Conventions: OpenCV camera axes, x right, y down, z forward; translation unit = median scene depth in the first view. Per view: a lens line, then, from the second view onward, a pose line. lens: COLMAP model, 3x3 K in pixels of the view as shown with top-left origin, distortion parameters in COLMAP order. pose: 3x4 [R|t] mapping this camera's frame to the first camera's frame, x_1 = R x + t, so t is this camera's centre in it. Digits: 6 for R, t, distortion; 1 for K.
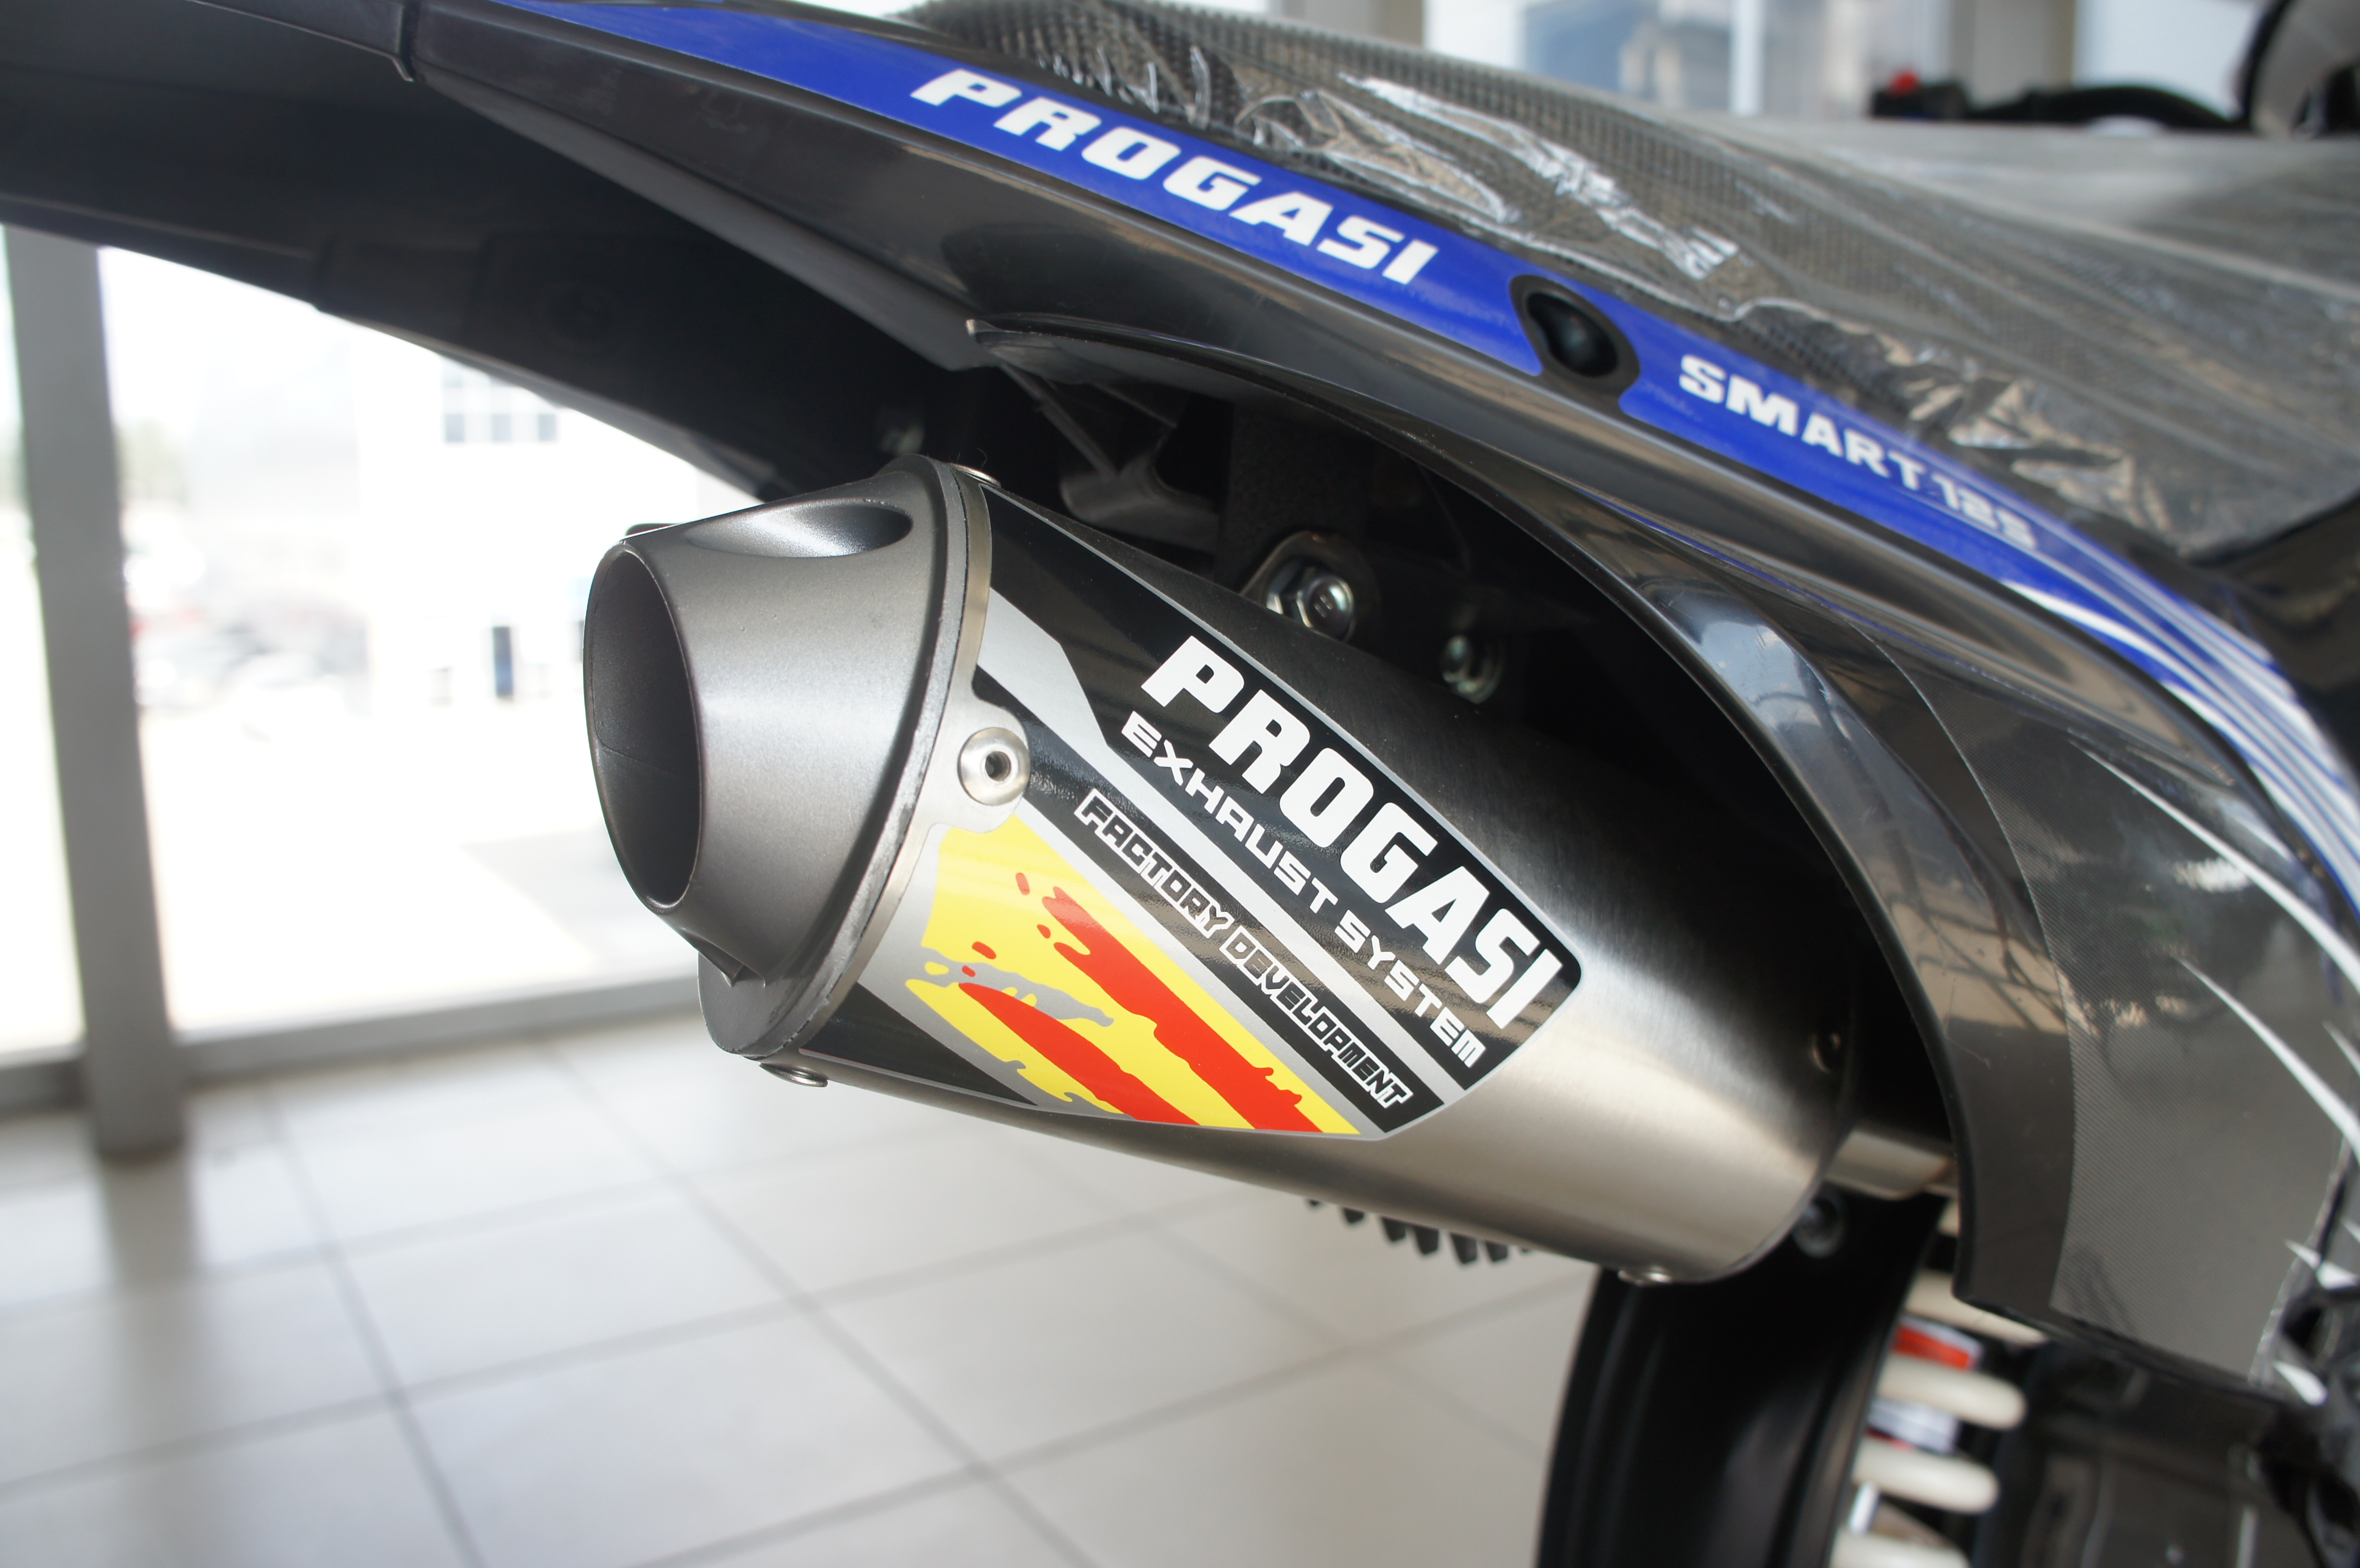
lens RADIAL K [[1879.6, 0, 1180.0], [0, 1879.6, 784.0], [0, 0, 1]] dist [-0.210233, 0.171993]
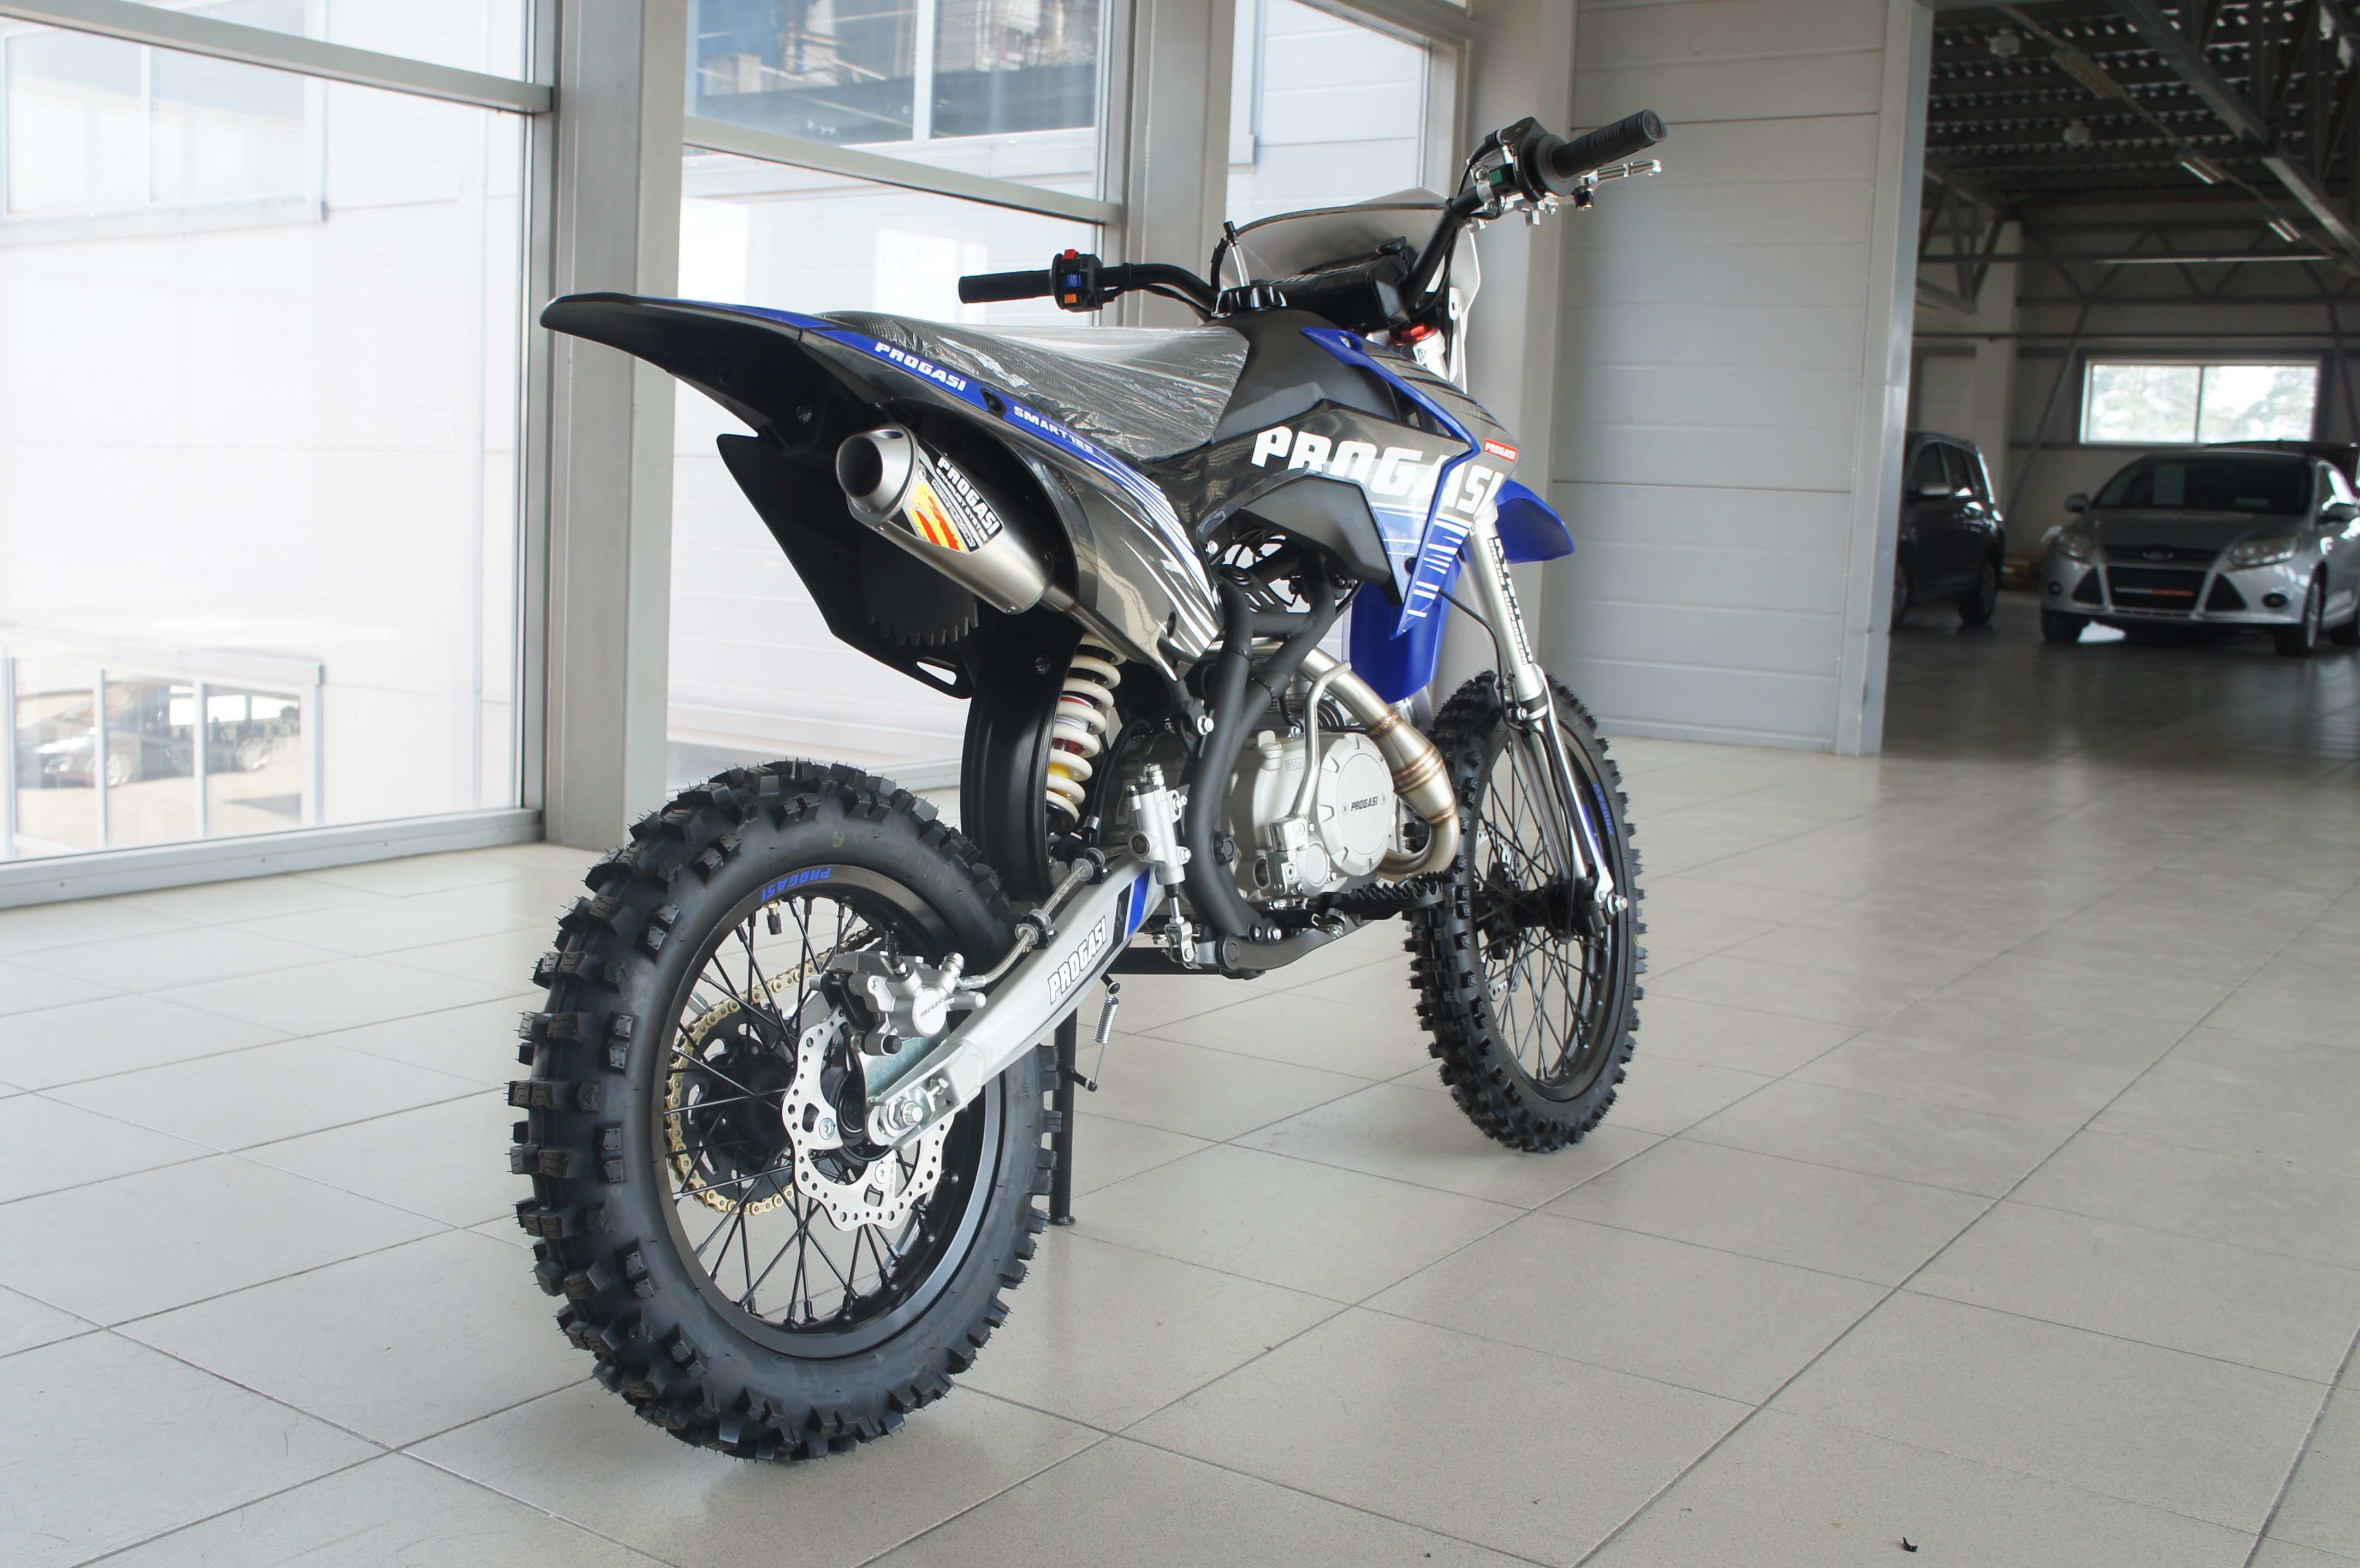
lens RADIAL K [[2360.2, 0, 1180.0], [0, 2360.2, 784.0], [0, 0, 1]] dist [-0.169507, -0.005289]
pose [[0.912416, -0.010200, 0.409137, -1.731013], [0.021148, 0.999529, -0.022244, 0.833205], [-0.408718, 0.028948, 0.912202, -4.414286]]
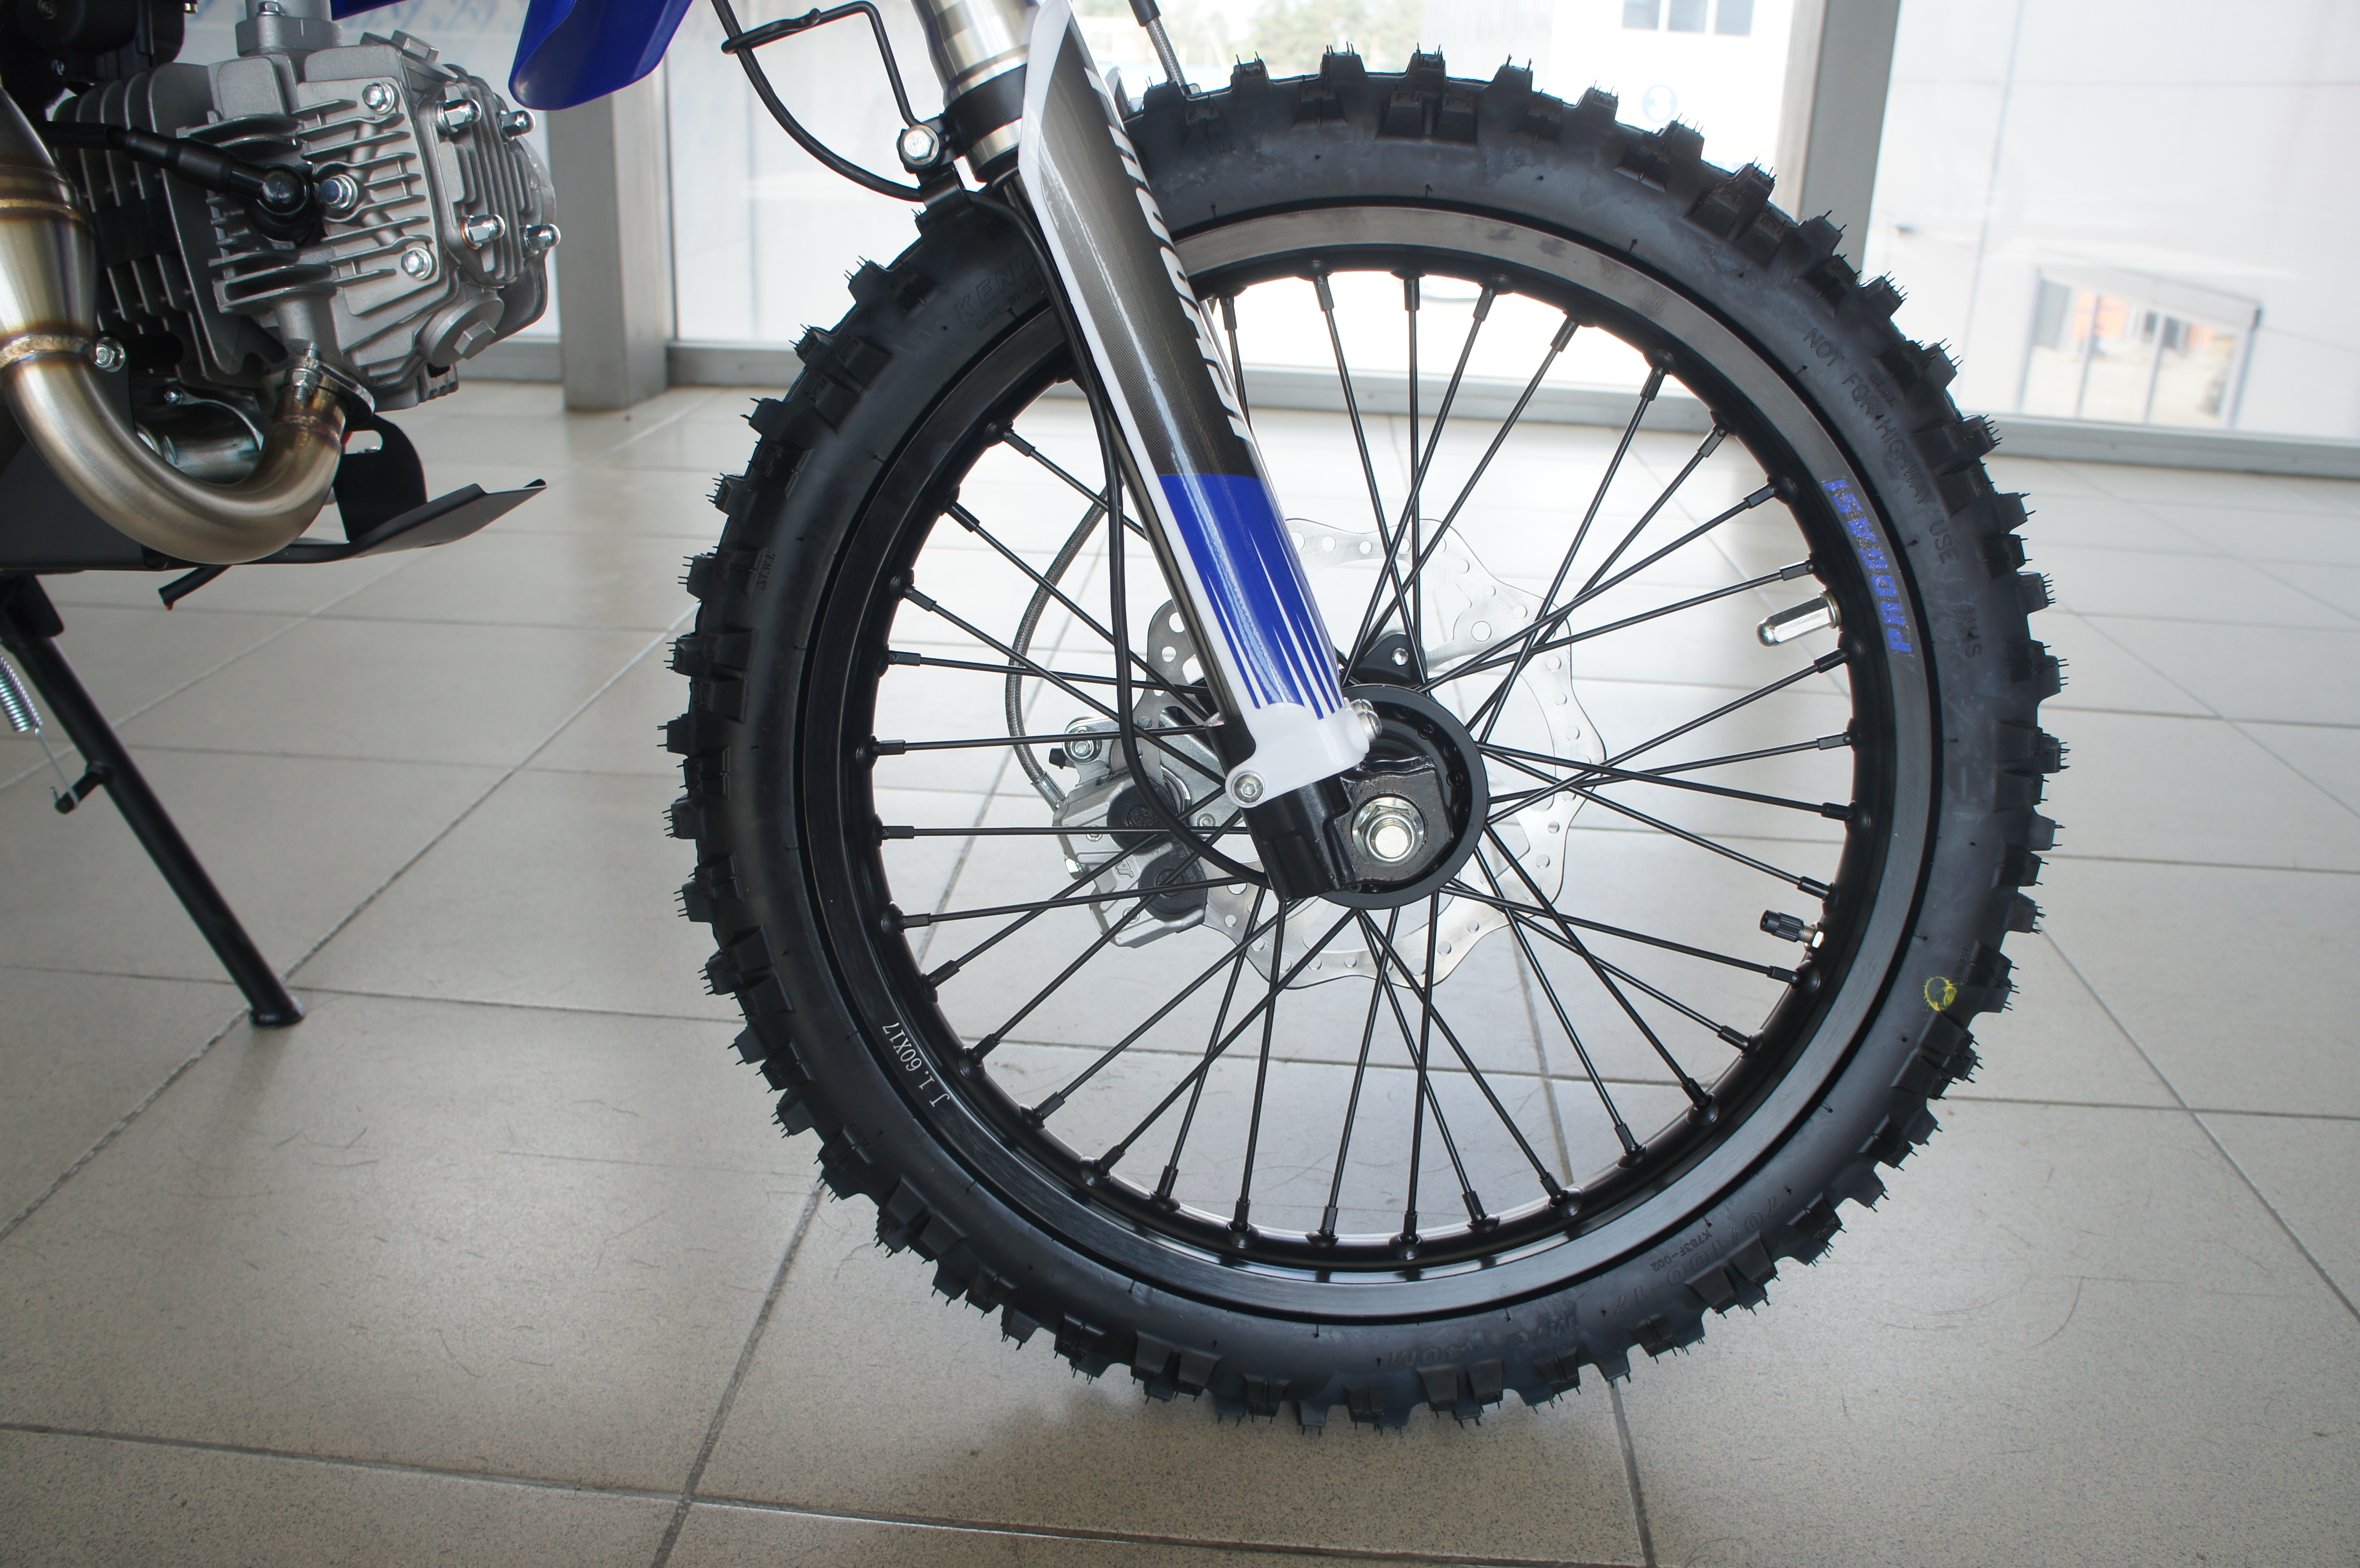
lens RADIAL K [[1879.6, 0, 1180.0], [0, 1879.6, 784.0], [0, 0, 1]] dist [-0.210233, 0.171993]
pose [[0.813471, 0.240508, -0.529547, 3.998033], [-0.128393, 0.962290, 0.239817, 0.602170], [0.567257, -0.127094, 0.813675, 0.875906]]
